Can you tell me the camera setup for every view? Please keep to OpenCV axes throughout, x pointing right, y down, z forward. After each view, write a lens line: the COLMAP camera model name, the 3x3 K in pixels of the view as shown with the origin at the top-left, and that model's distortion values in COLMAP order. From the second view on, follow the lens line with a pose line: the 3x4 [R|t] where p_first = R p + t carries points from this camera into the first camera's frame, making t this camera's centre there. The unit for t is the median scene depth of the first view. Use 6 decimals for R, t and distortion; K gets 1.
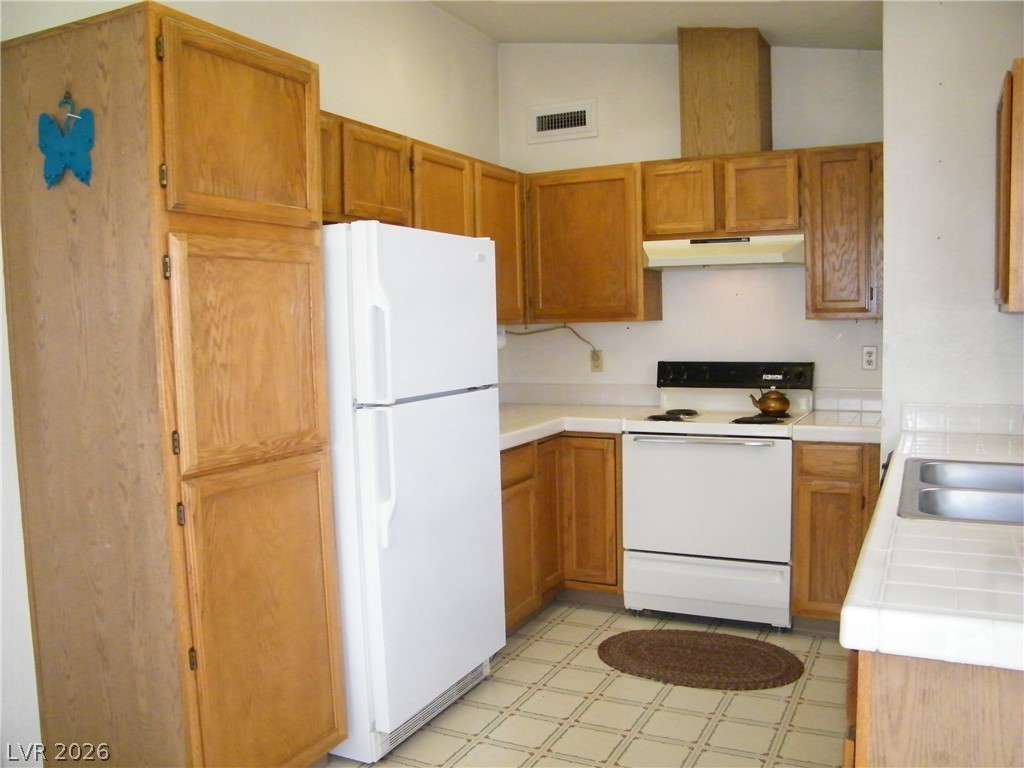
lens RADIAL K [[862.4, 0, 513.3], [0, 862.4, 395.4], [0, 0, 1]] dist [-0.203499, 0.185652]
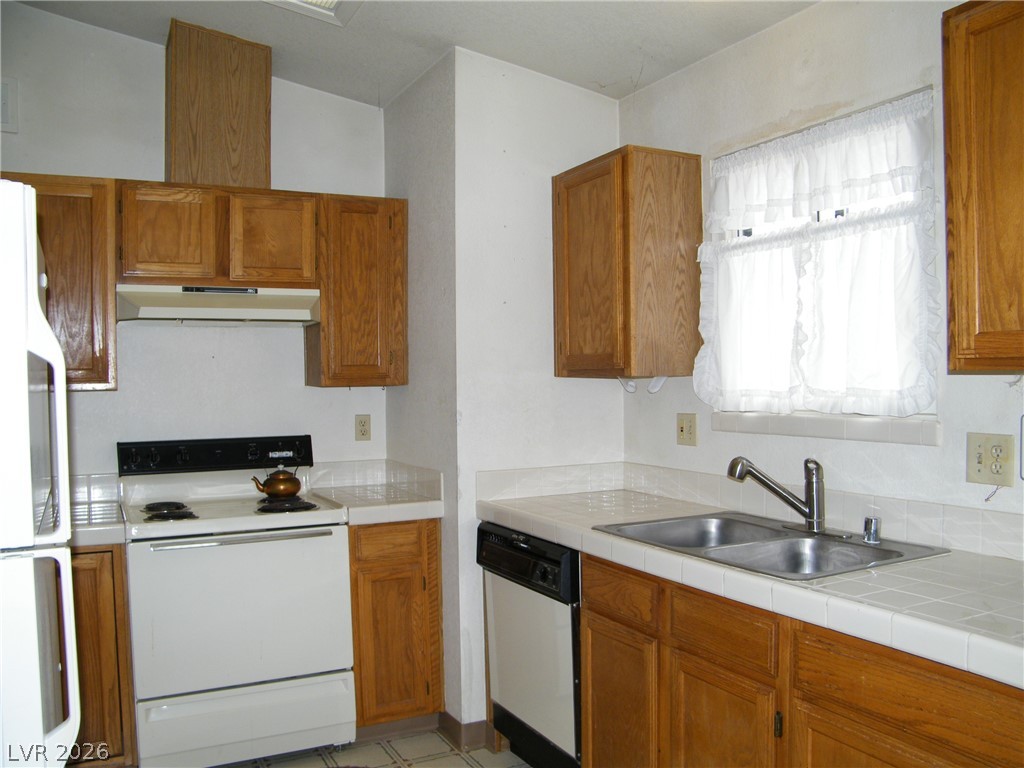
lens RADIAL K [[862.4, 0, 513.3], [0, 862.4, 395.4], [0, 0, 1]] dist [-0.203499, 0.185652]
pose [[0.595432, -0.003325, 0.803399, -0.241096], [0.072894, 0.996090, -0.049903, -0.021088], [-0.800092, 0.088276, 0.593347, 0.306562]]
